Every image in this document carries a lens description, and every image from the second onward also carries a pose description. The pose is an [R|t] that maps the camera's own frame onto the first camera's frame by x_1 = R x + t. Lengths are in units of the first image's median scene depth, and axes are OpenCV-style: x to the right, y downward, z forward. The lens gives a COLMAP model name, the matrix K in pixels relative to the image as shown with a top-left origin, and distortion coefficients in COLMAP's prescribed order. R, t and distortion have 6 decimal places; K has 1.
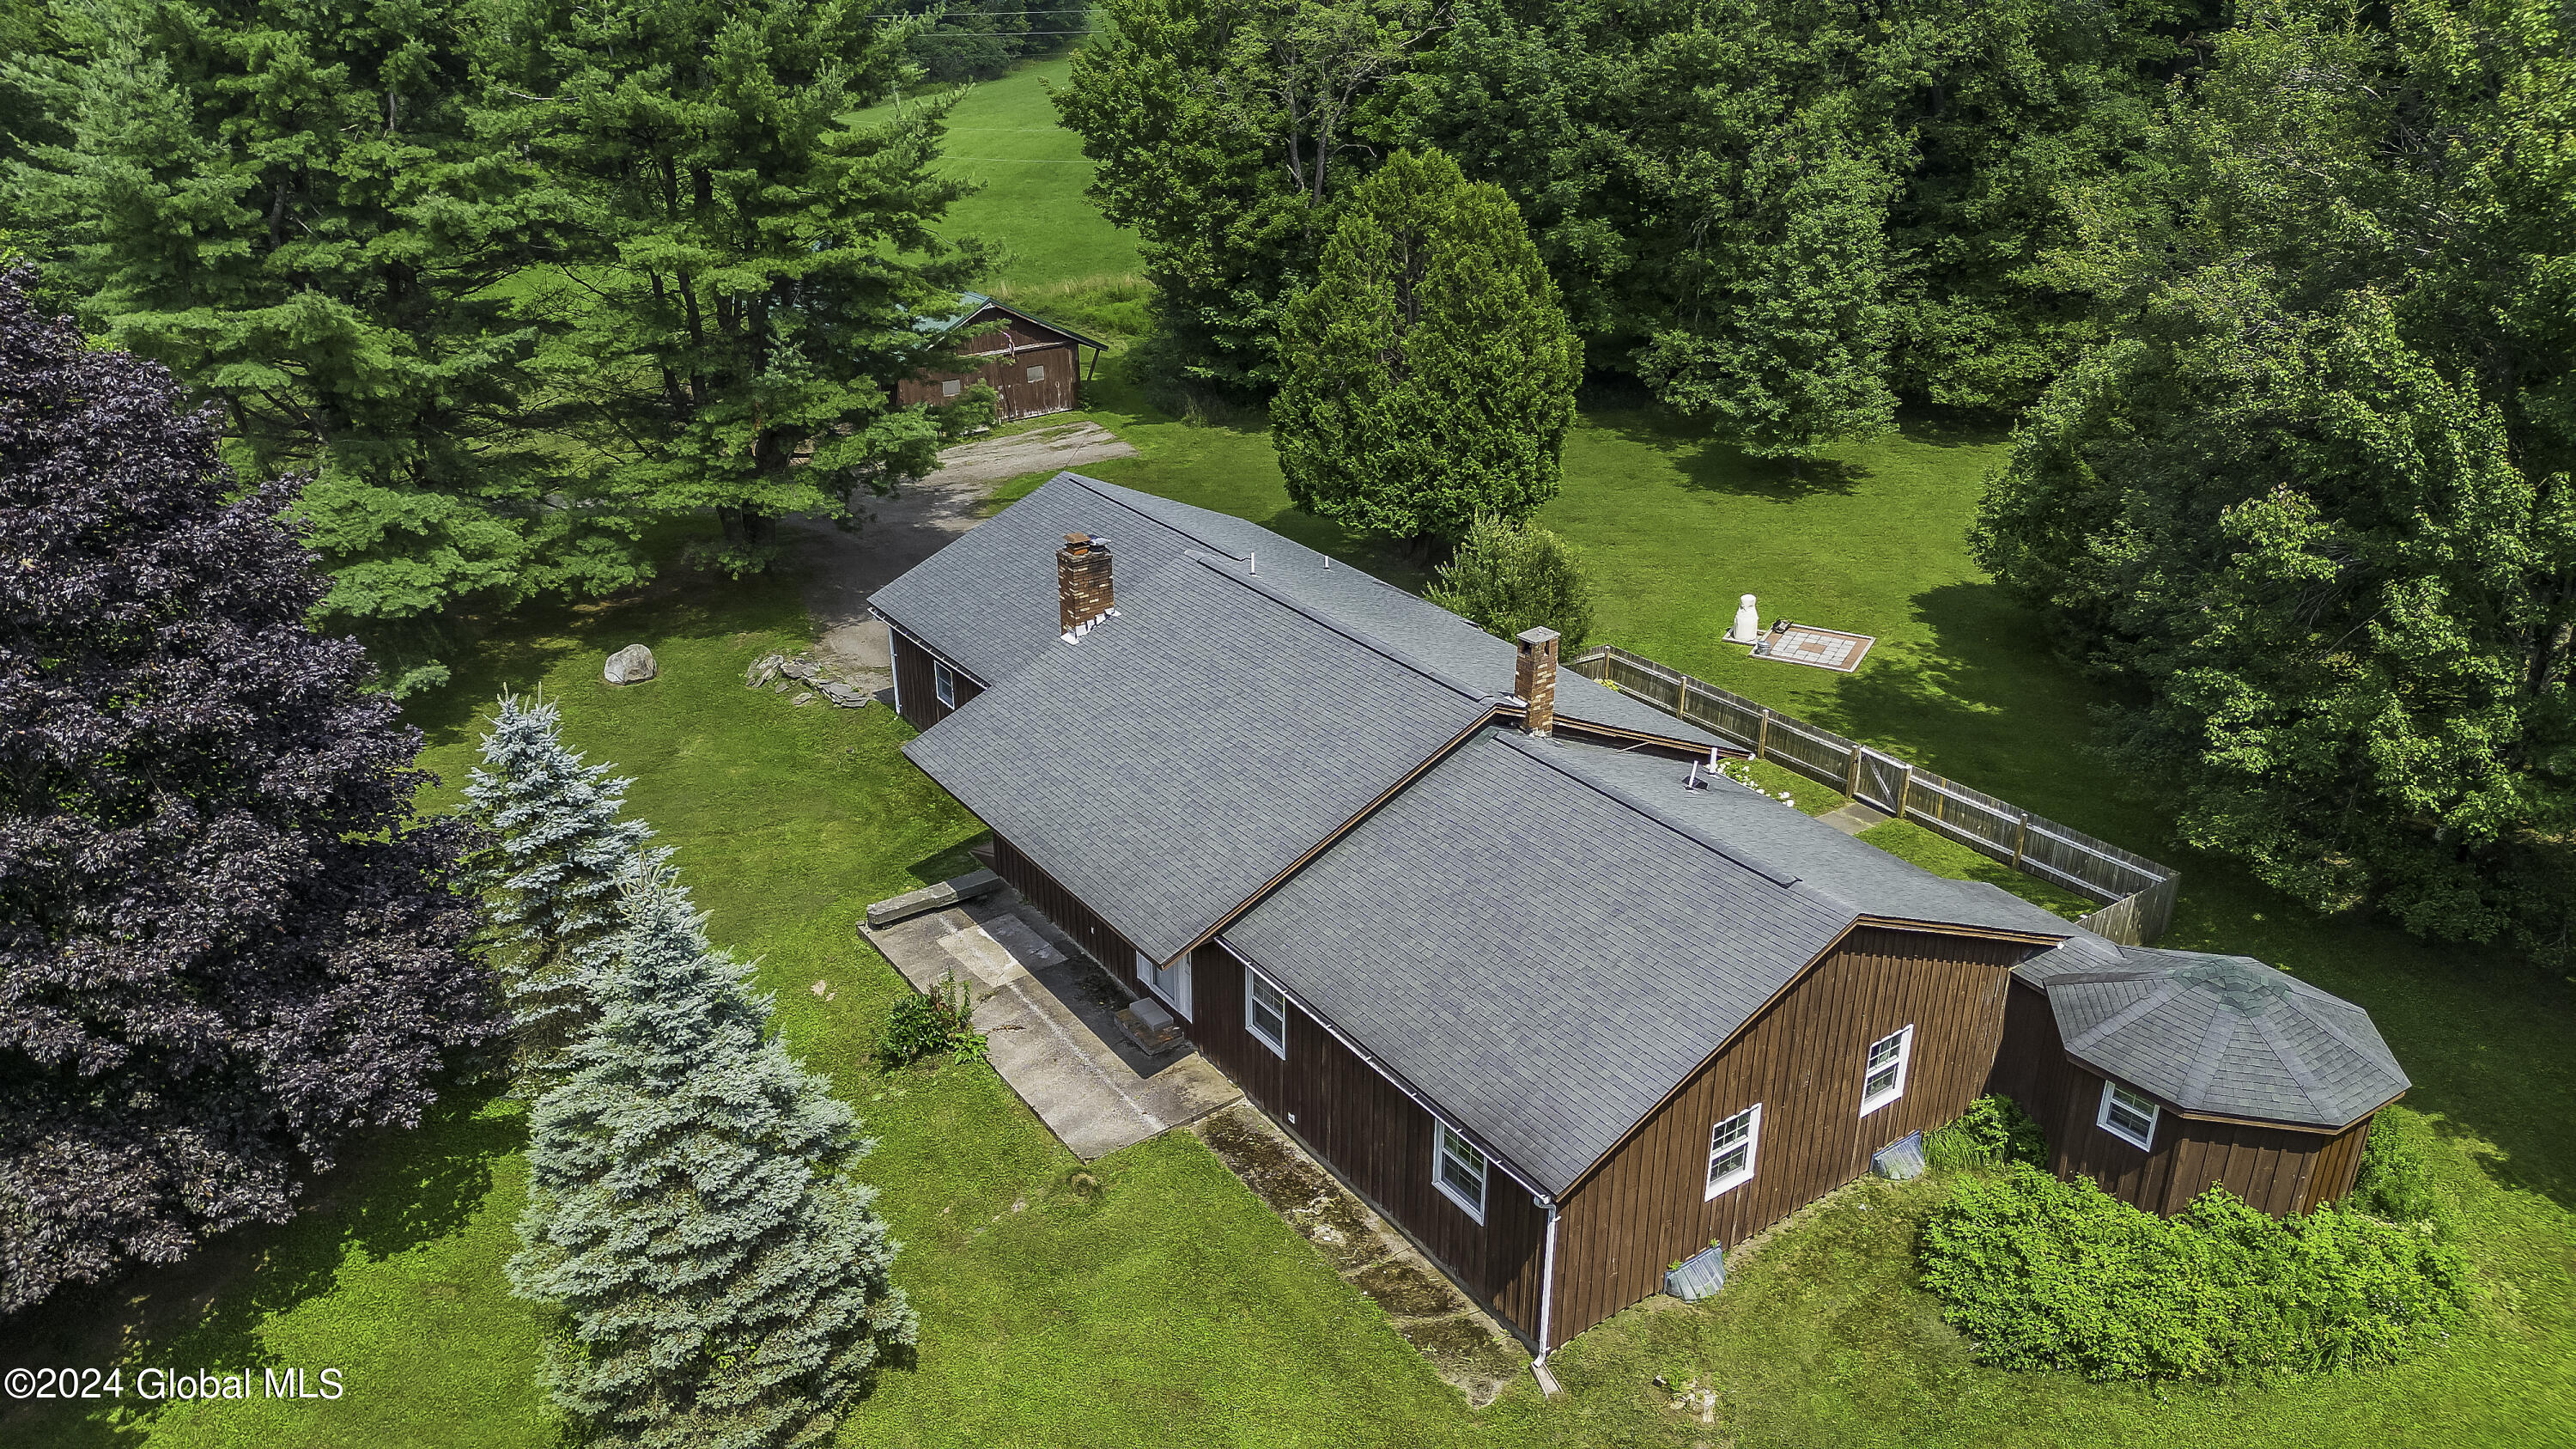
lens RADIAL K [[1818.4, 0, 1304.8], [0, 1818.4, 722.5], [0, 0, 1]] dist [0.056239, -0.003329]
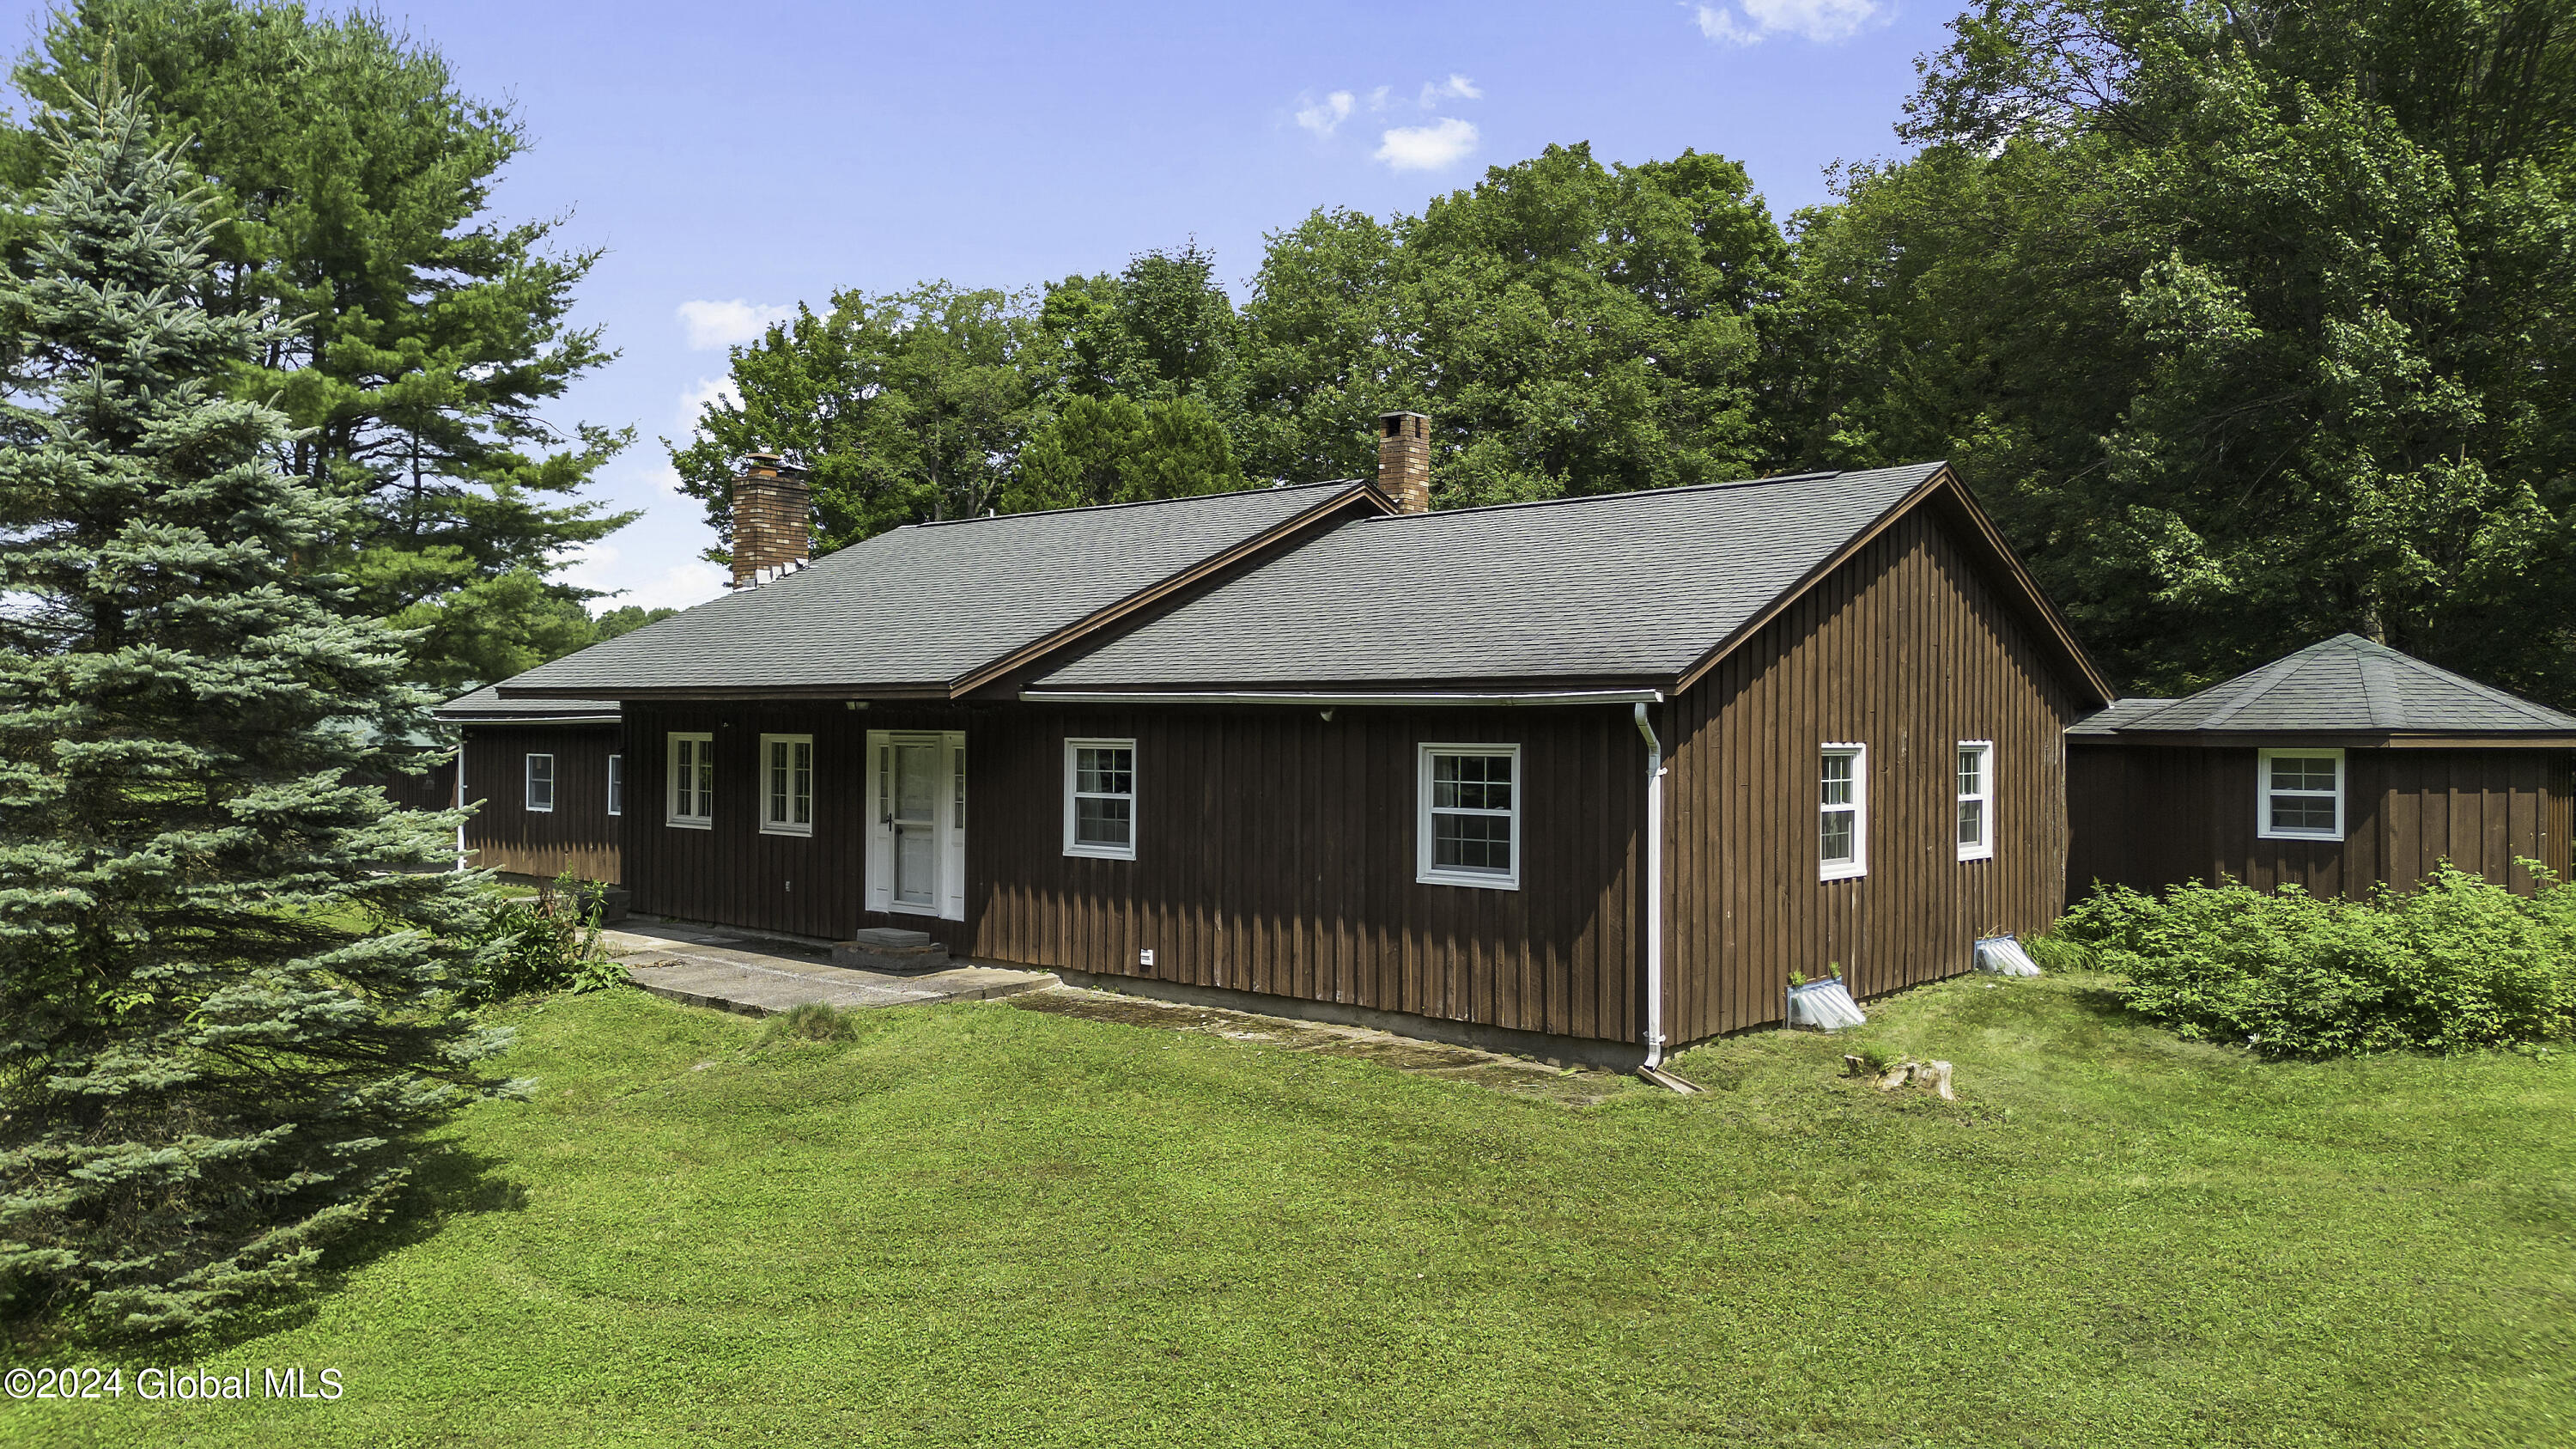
lens RADIAL K [[1818.4, 0, 1304.8], [0, 1818.4, 722.5], [0, 0, 1]] dist [0.056239, -0.003329]
pose [[0.972234, -0.005713, 0.233939, -0.061975], [0.100148, 0.913683, -0.393896, 0.241454], [-0.211496, 0.406388, 0.888886, 0.231080]]
